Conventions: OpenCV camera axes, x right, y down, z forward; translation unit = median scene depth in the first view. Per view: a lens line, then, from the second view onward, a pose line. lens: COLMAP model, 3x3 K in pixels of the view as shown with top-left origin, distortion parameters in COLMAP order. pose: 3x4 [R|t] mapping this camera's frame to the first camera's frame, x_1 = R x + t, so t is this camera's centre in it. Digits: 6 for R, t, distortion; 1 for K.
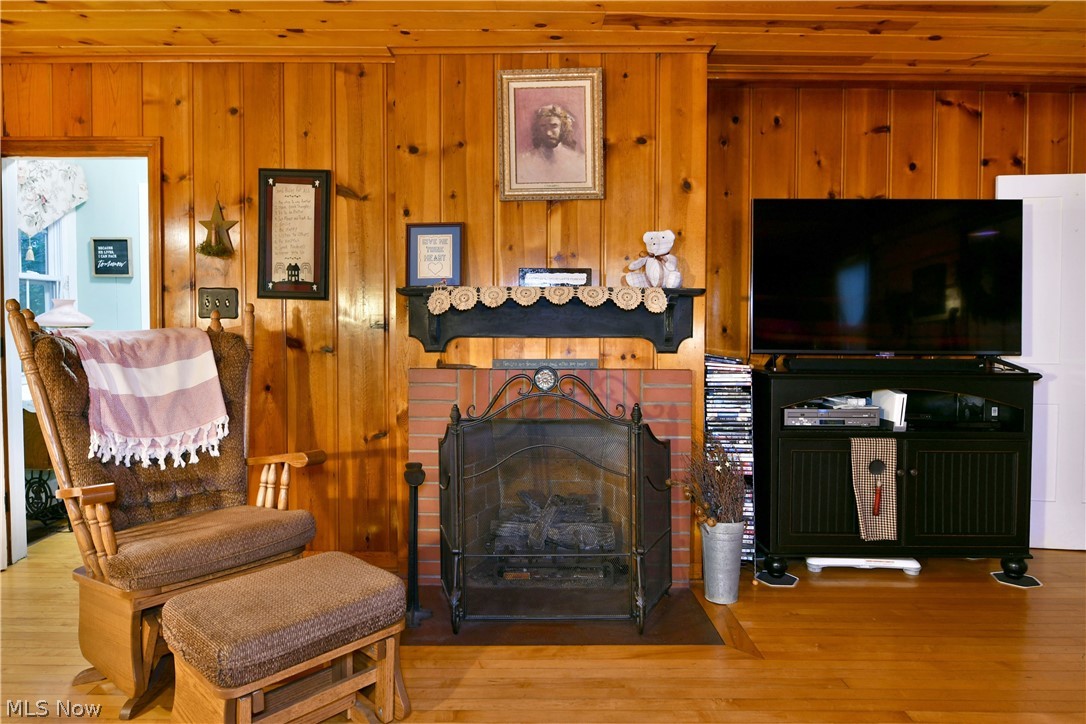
lens RADIAL K [[645.7, 0, 542.4], [0, 645.7, 367.5], [0, 0, 1]] dist [-0.013725, -0.001373]
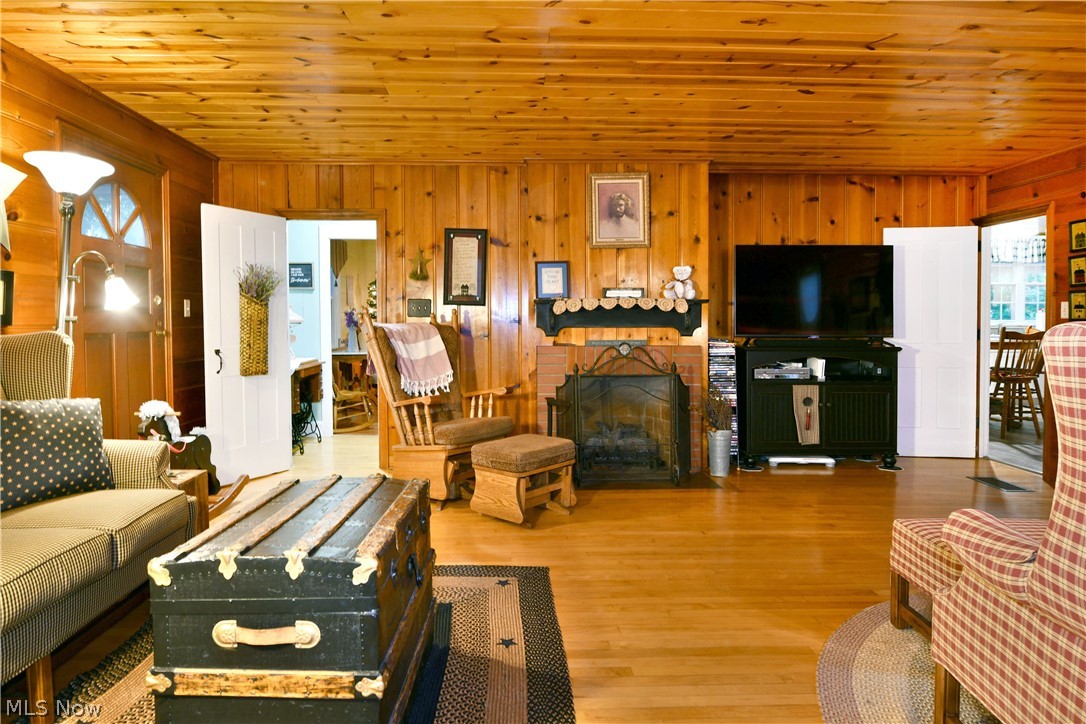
lens RADIAL K [[657.9, 0, 539.4], [0, 657.9, 361.2], [0, 0, 1]] dist [-0.013563, -0.003624]
pose [[0.999613, -0.005934, 0.027169, -0.245475], [0.006129, 0.999956, -0.007069, 0.053689], [-0.027126, 0.007233, 0.999606, -0.737786]]
